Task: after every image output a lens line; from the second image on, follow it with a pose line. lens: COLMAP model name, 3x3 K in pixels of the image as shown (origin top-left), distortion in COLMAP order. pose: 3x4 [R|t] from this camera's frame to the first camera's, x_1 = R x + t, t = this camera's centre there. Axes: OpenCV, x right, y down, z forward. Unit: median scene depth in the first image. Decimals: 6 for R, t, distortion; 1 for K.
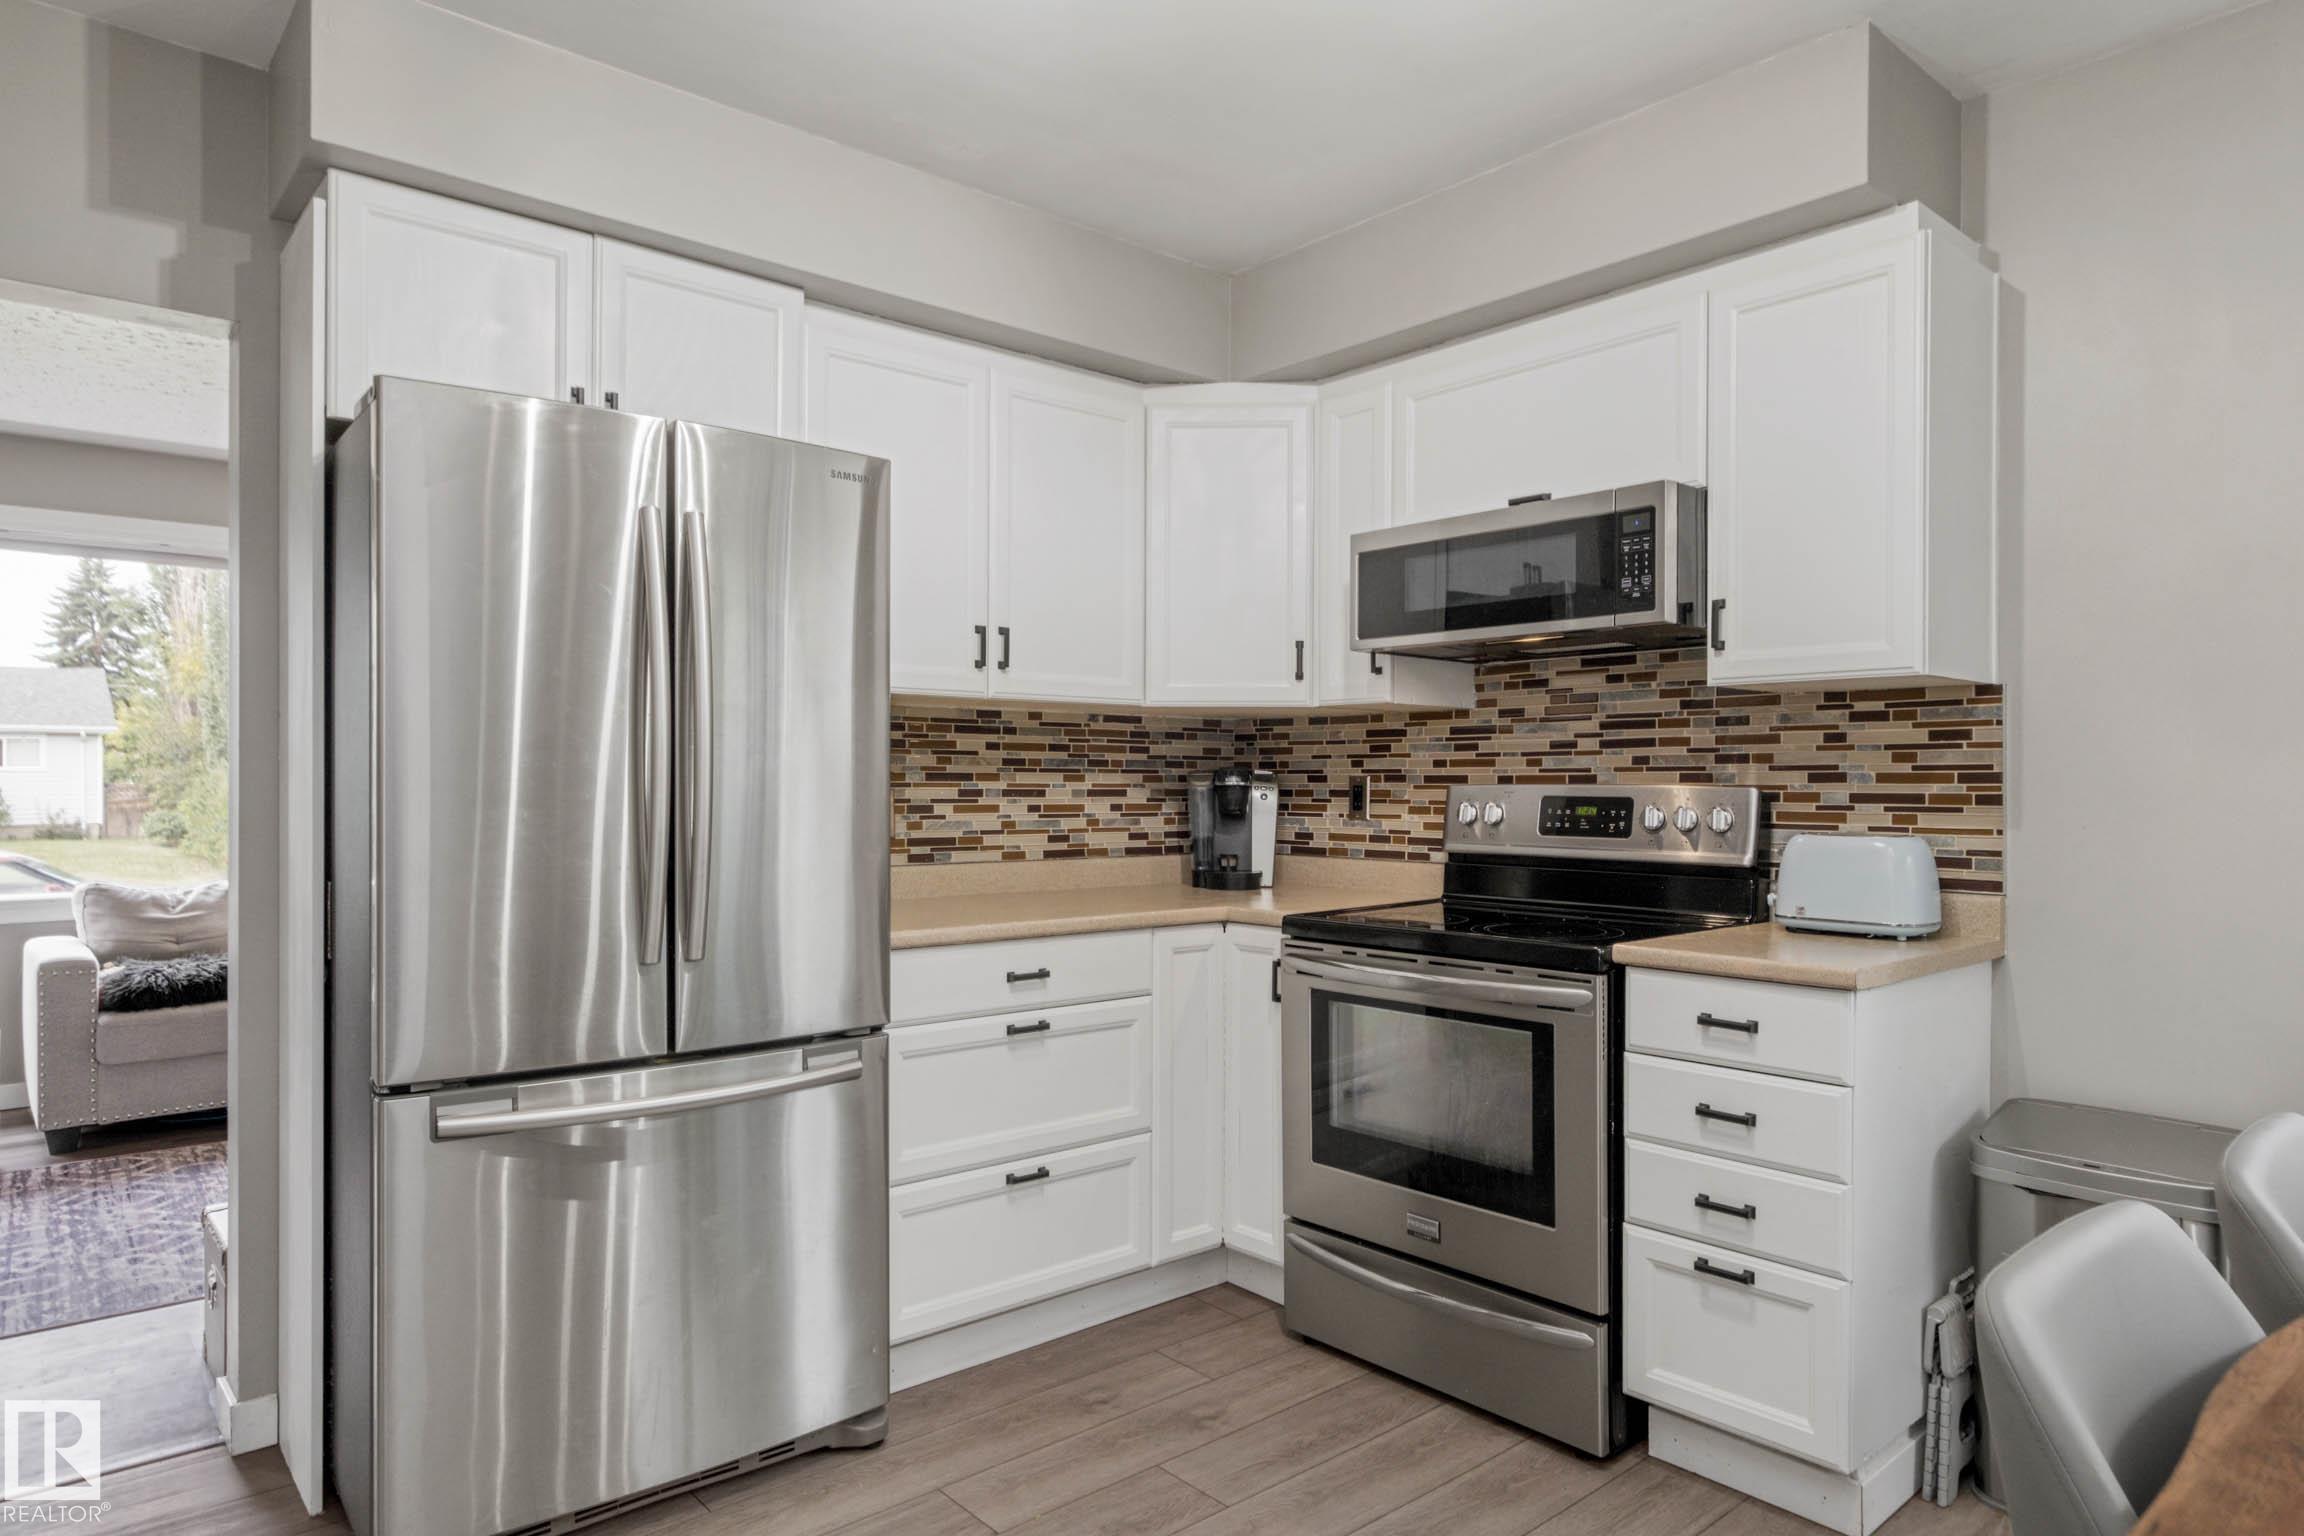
lens RADIAL K [[1363.9, 0, 1169.3], [0, 1363.9, 792.2], [0, 0, 1]] dist [-0.003293, 0.003670]
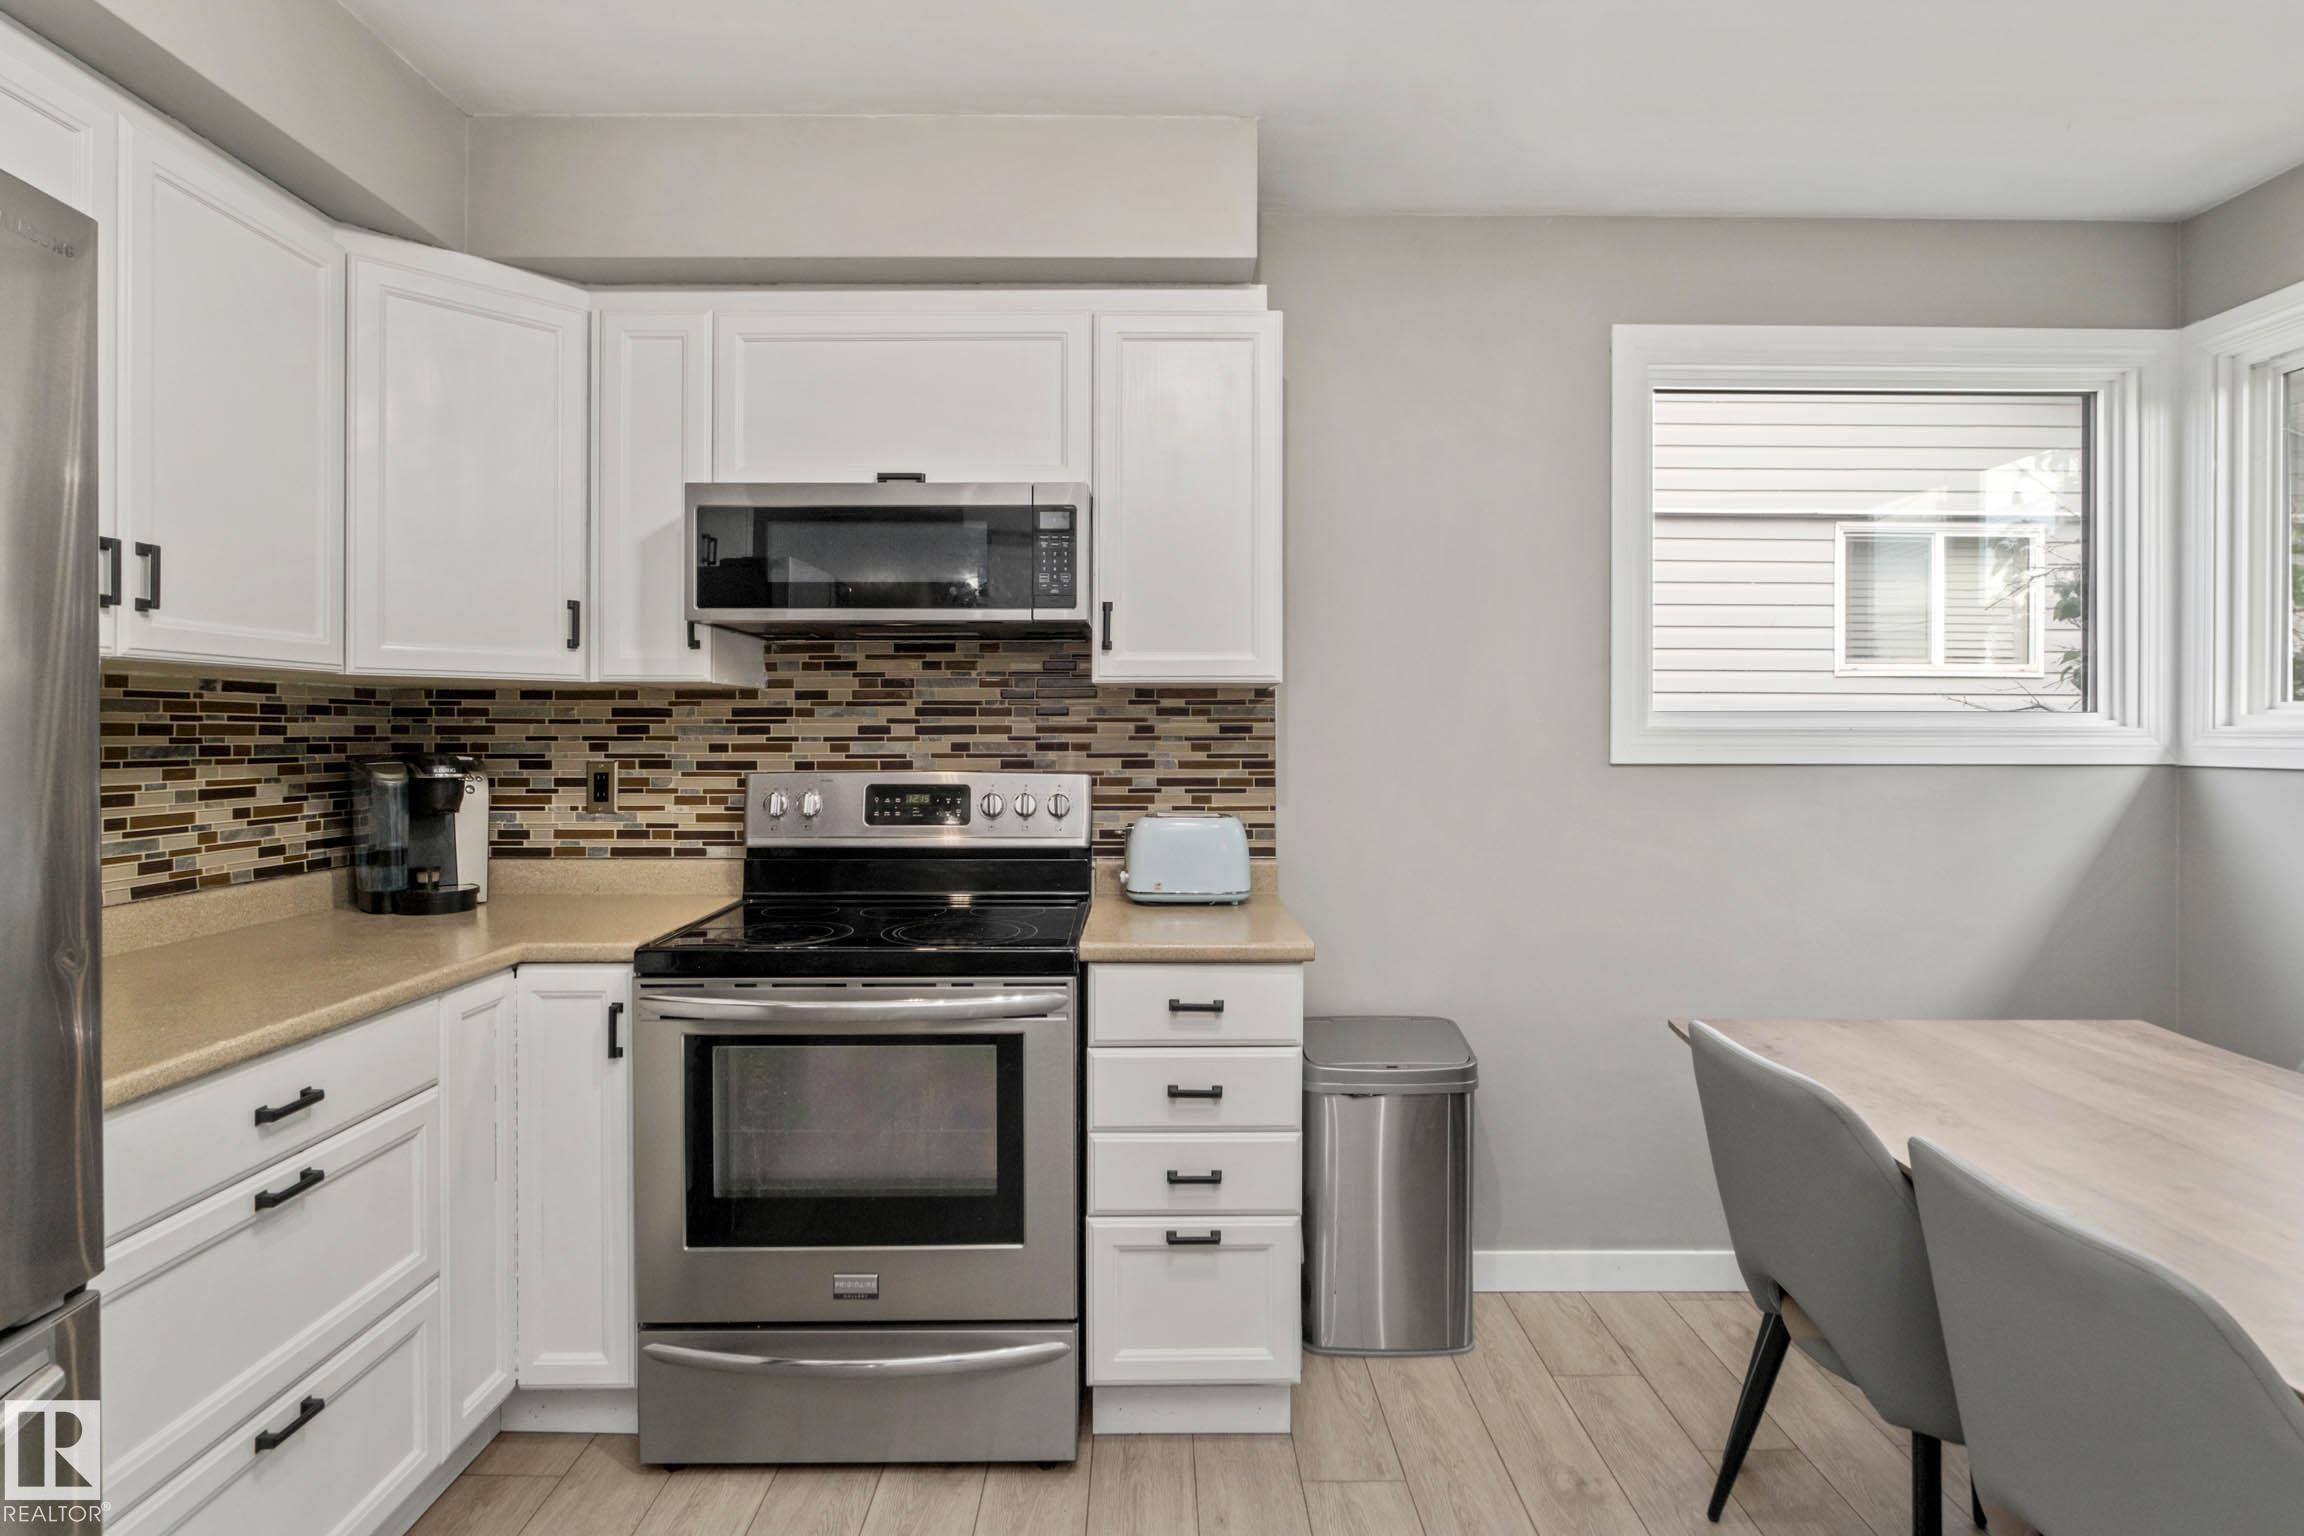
lens RADIAL K [[1177.9, 0, 1158.2], [0, 1177.9, 737.3], [0, 0, 1]] dist [-0.012981, 0.004011]
pose [[0.653255, -0.005806, 0.757116, -0.231921], [0.006401, 0.999977, 0.002145, -0.032488], [-0.757111, 0.003445, 0.653277, 0.317391]]
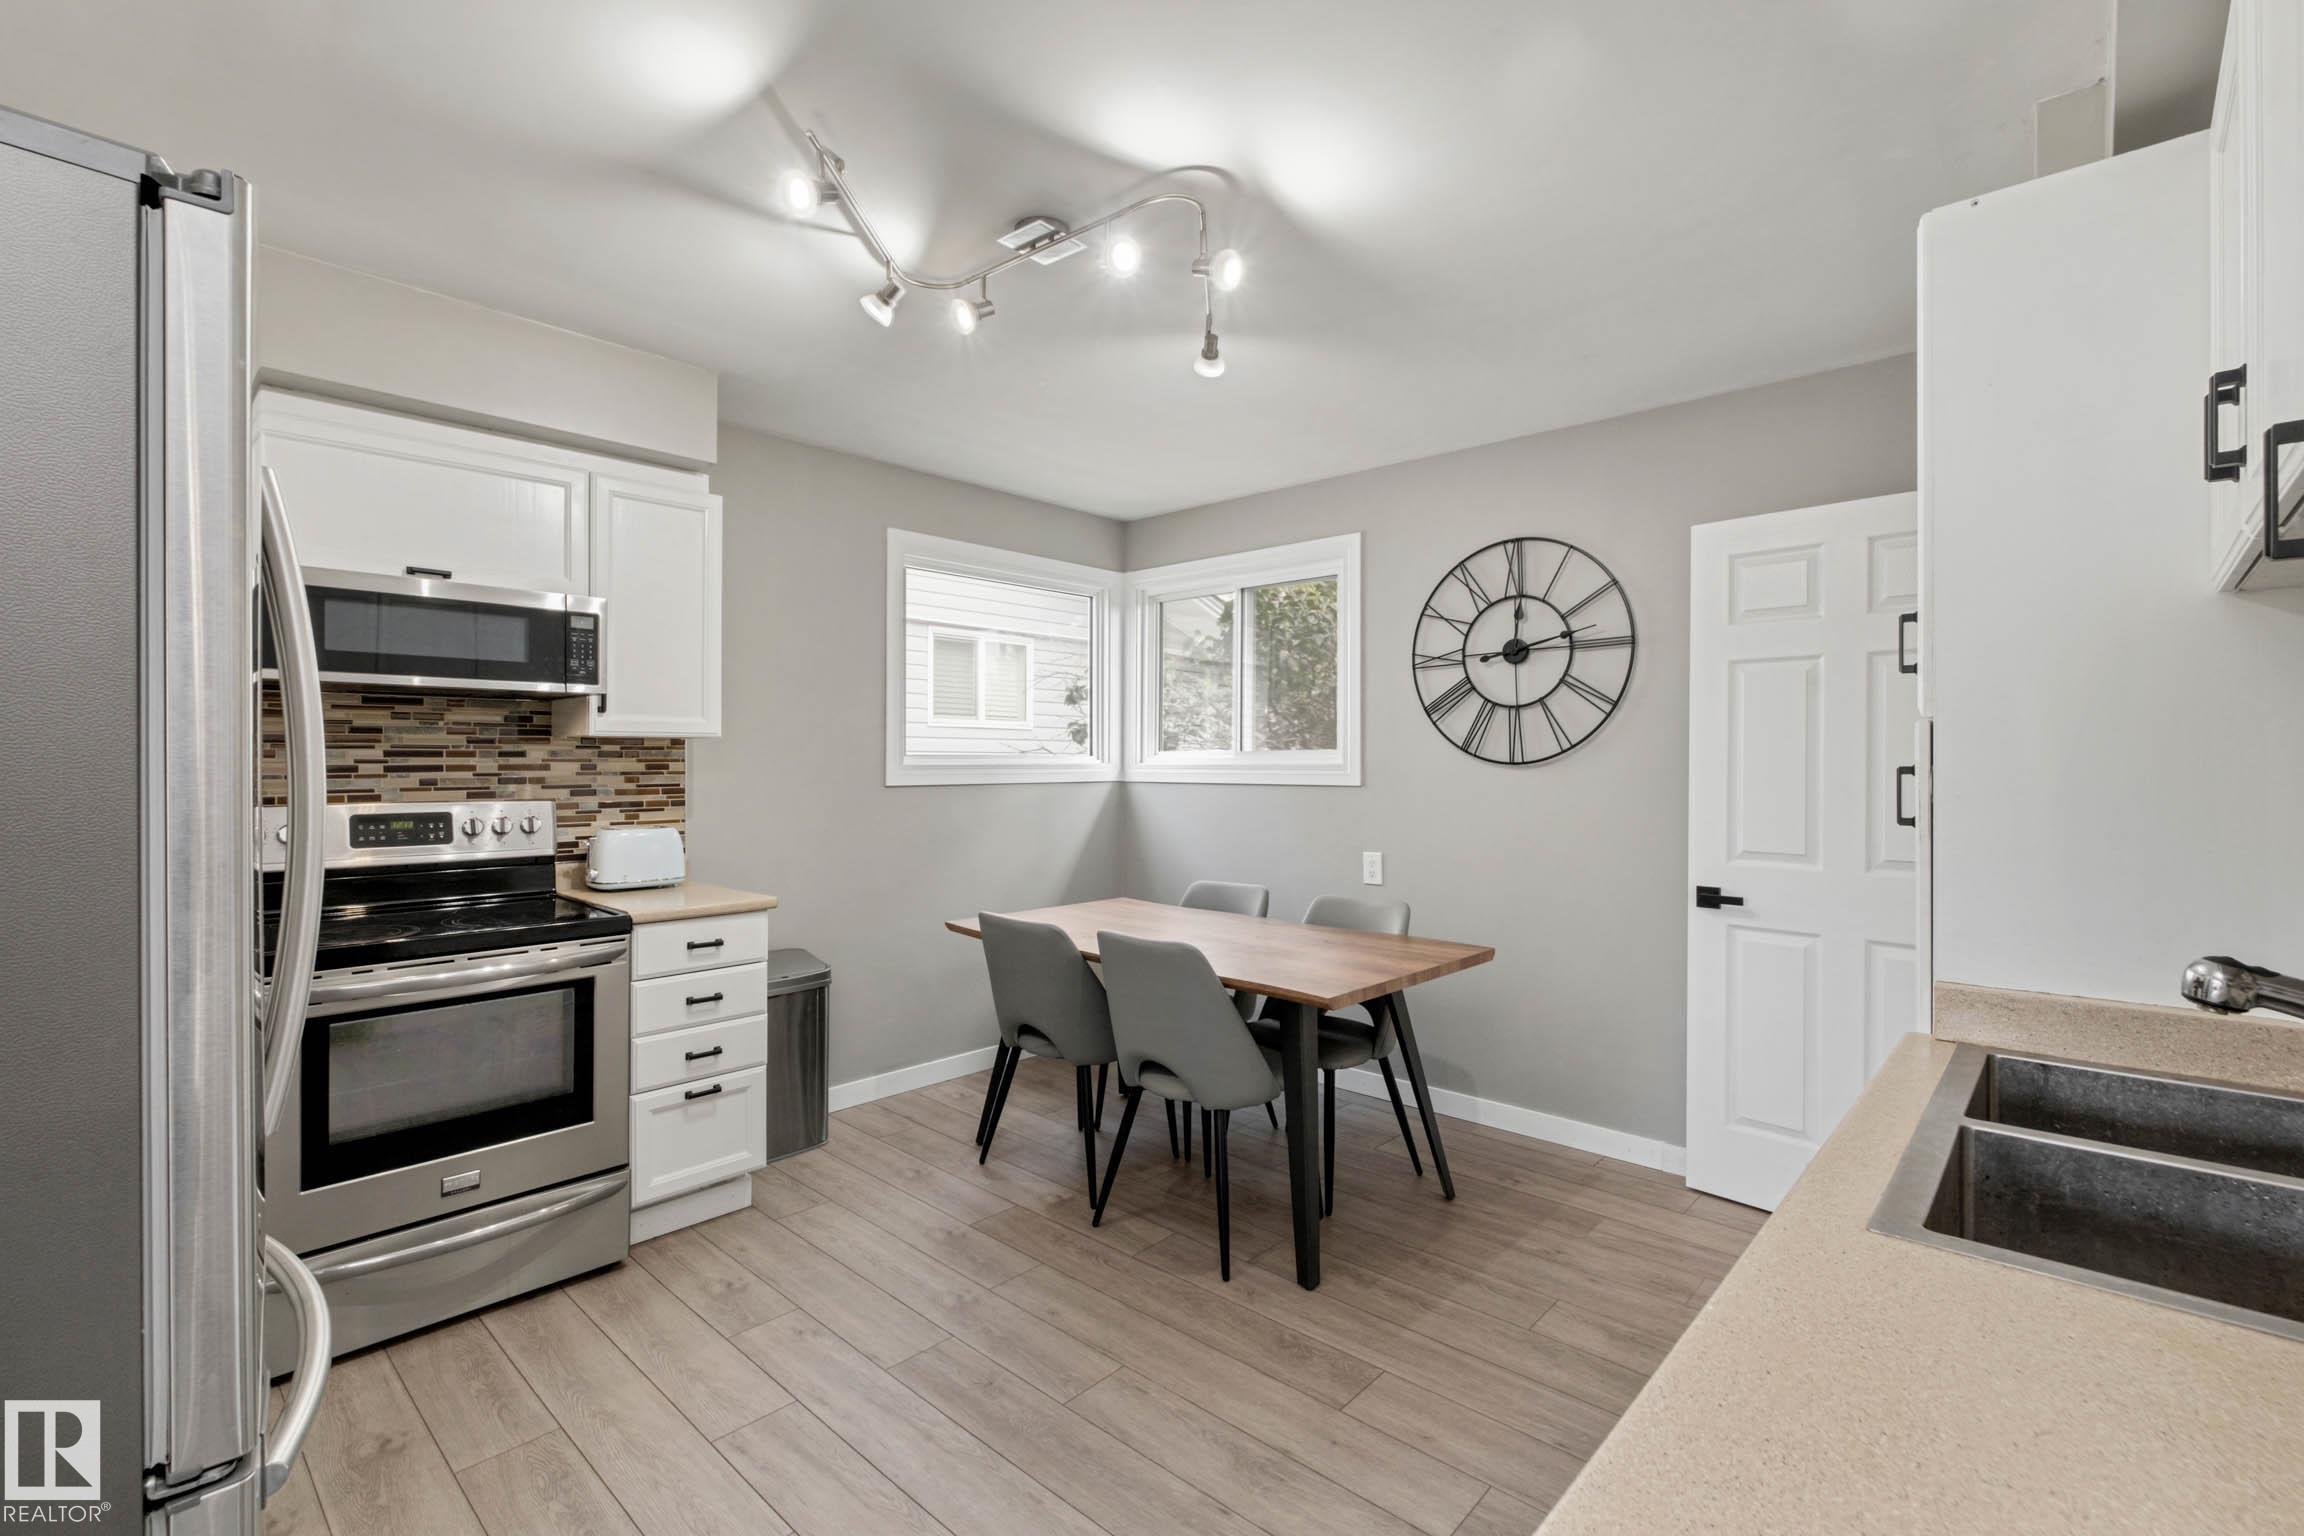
lens RADIAL K [[1010.5, 0, 1151.7], [0, 1010.5, 761.8], [0, 0, 1]] dist [-0.004220, -0.000806]
pose [[-0.103487, -0.006614, 0.994609, -0.672416], [0.004549, 0.999964, 0.007123, -0.047291], [-0.994620, 0.005262, -0.103453, 0.437538]]
